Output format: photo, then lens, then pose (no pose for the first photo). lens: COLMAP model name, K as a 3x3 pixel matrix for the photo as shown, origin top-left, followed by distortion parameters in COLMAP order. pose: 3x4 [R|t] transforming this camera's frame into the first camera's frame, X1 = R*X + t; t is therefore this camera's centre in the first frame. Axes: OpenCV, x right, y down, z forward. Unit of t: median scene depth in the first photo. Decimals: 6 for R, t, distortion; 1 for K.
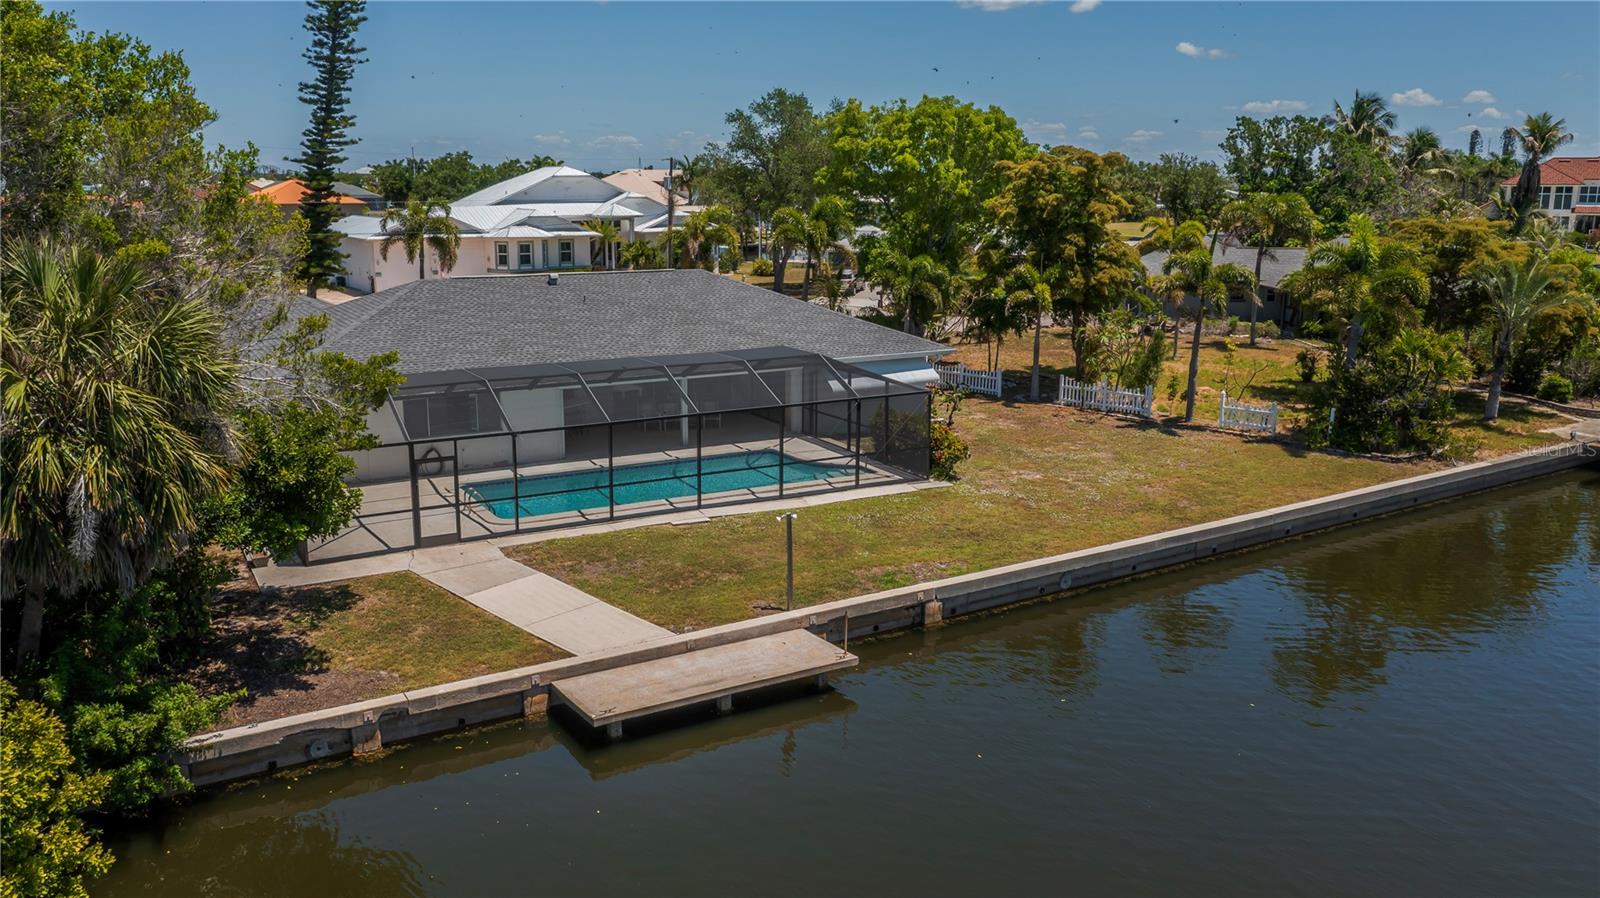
lens RADIAL K [[1252.1, 0, 800.0], [0, 1252.1, 449.0], [0, 0, 1]] dist [-0.020557, 0.011396]
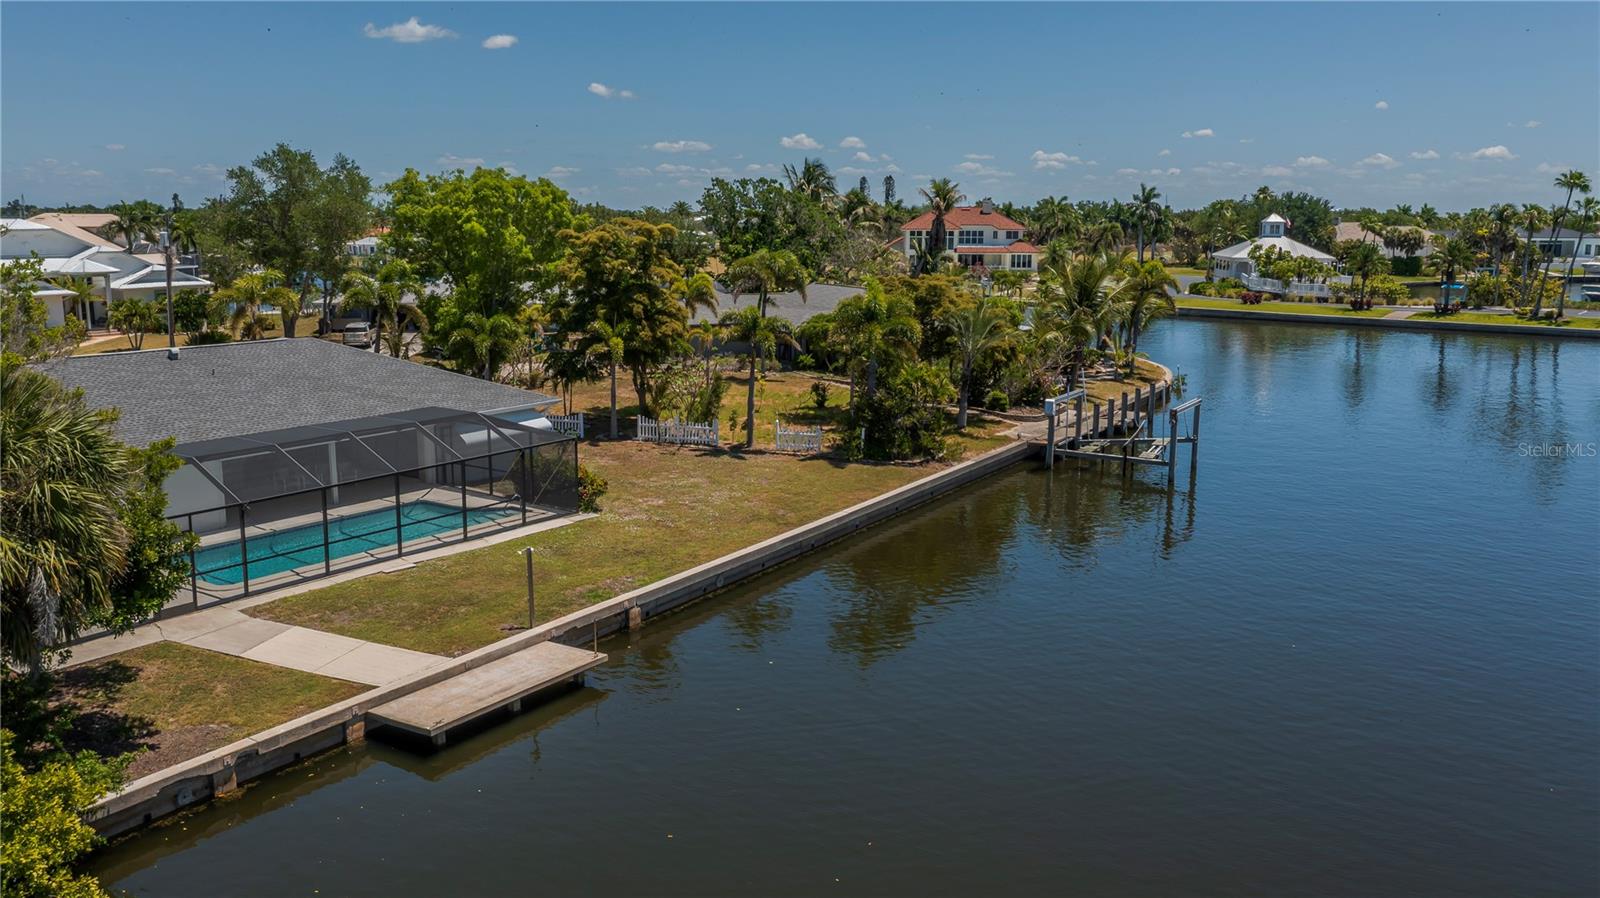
lens RADIAL K [[1252.1, 0, 800.0], [0, 1252.1, 449.0], [0, 0, 1]] dist [-0.020557, 0.011396]
pose [[0.903139, -0.074932, 0.422759, -0.199864], [0.086326, 0.996236, -0.007840, -0.008021], [-0.420580, 0.043576, 0.906208, -0.151500]]
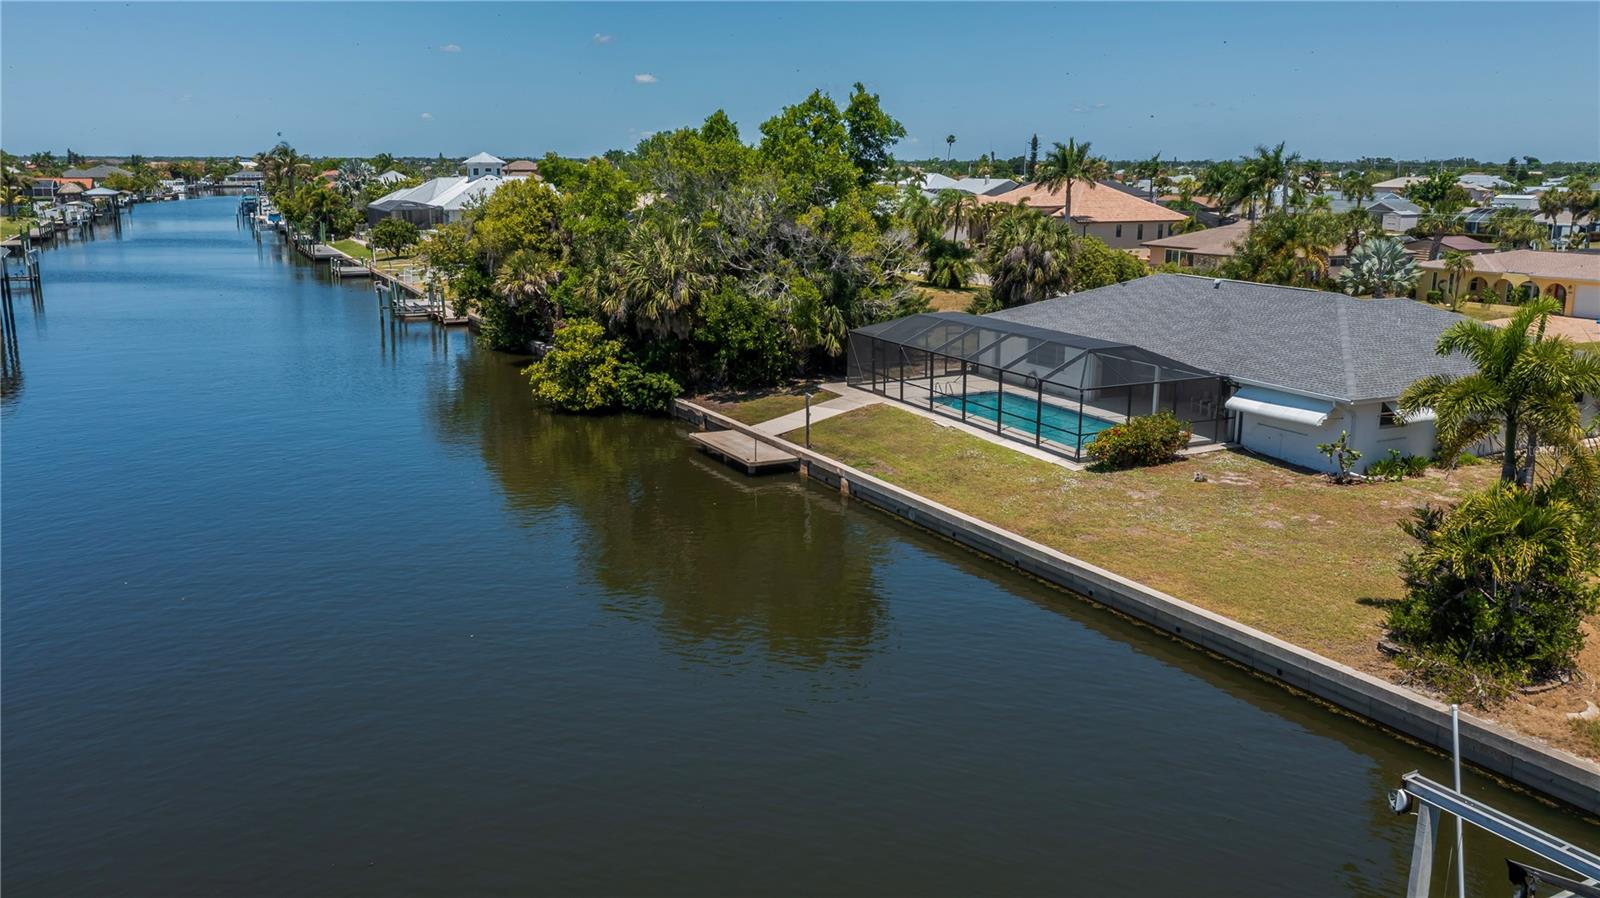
lens RADIAL K [[1252.1, 0, 800.0], [0, 1252.1, 449.0], [0, 0, 1]] dist [-0.020557, 0.011396]
pose [[-0.097253, 0.202317, -0.974479, 1.265230], [-0.209331, 0.953060, 0.218761, -0.188991], [0.972997, 0.225264, -0.050337, 0.794544]]
